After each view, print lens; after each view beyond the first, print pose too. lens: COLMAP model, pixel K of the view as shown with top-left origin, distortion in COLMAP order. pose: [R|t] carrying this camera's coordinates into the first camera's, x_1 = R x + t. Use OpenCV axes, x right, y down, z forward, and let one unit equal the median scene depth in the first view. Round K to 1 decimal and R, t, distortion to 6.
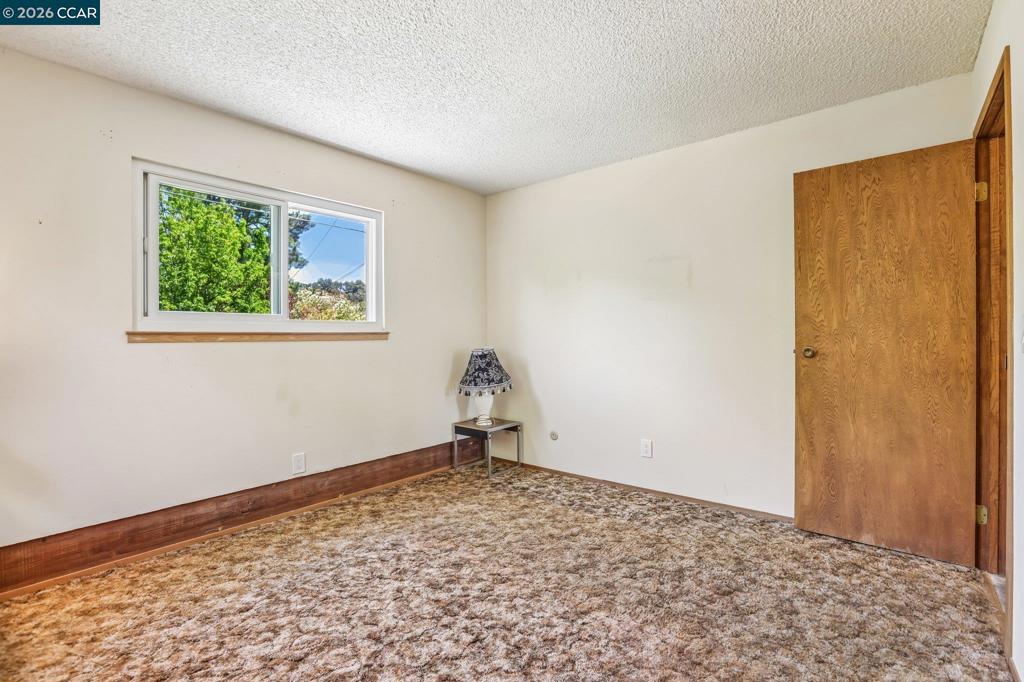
lens RADIAL K [[472.3, 0, 514.8], [0, 472.3, 335.1], [0, 0, 1]] dist [-0.053326, 0.017343]
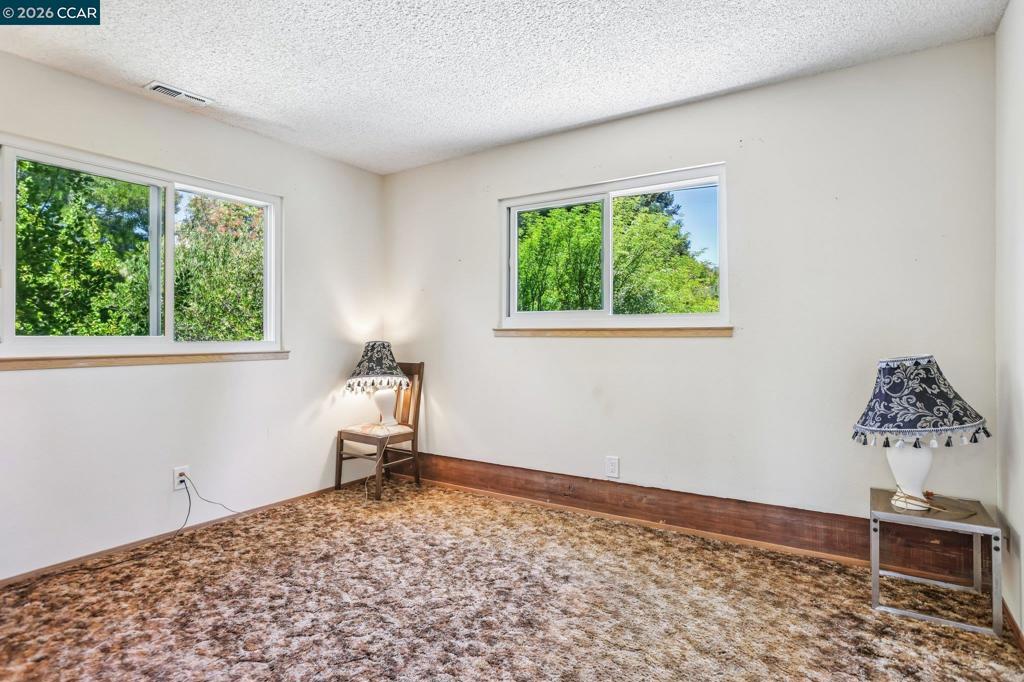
lens RADIAL K [[532.2, 0, 512.0], [0, 532.2, 341.0], [0, 0, 1]] dist [-0.045758, 0.022347]
pose [[0.114581, 0.013433, -0.993323, 0.650491], [0.002503, 0.999902, 0.013810, 0.005859], [0.993411, -0.004069, 0.114536, 0.762013]]
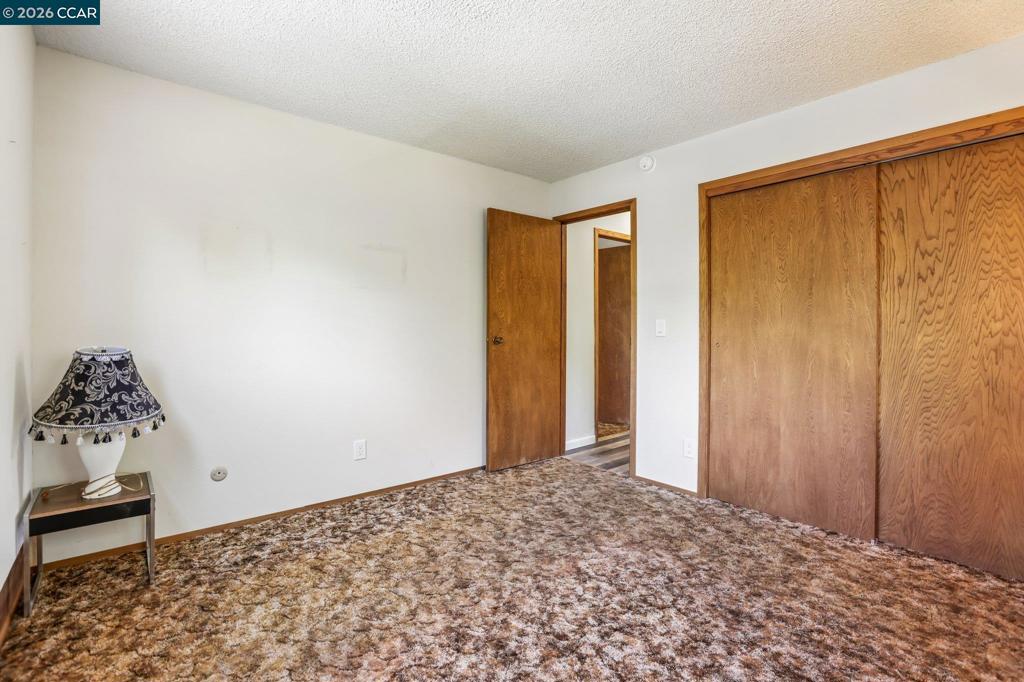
lens RADIAL K [[472.3, 0, 514.8], [0, 472.3, 335.1], [0, 0, 1]] dist [-0.053326, 0.017343]
pose [[0.165822, -0.005698, 0.986139, -0.717030], [-0.006973, 0.999952, 0.006951, 0.010490], [-0.986131, -0.008029, 0.165775, 0.694530]]
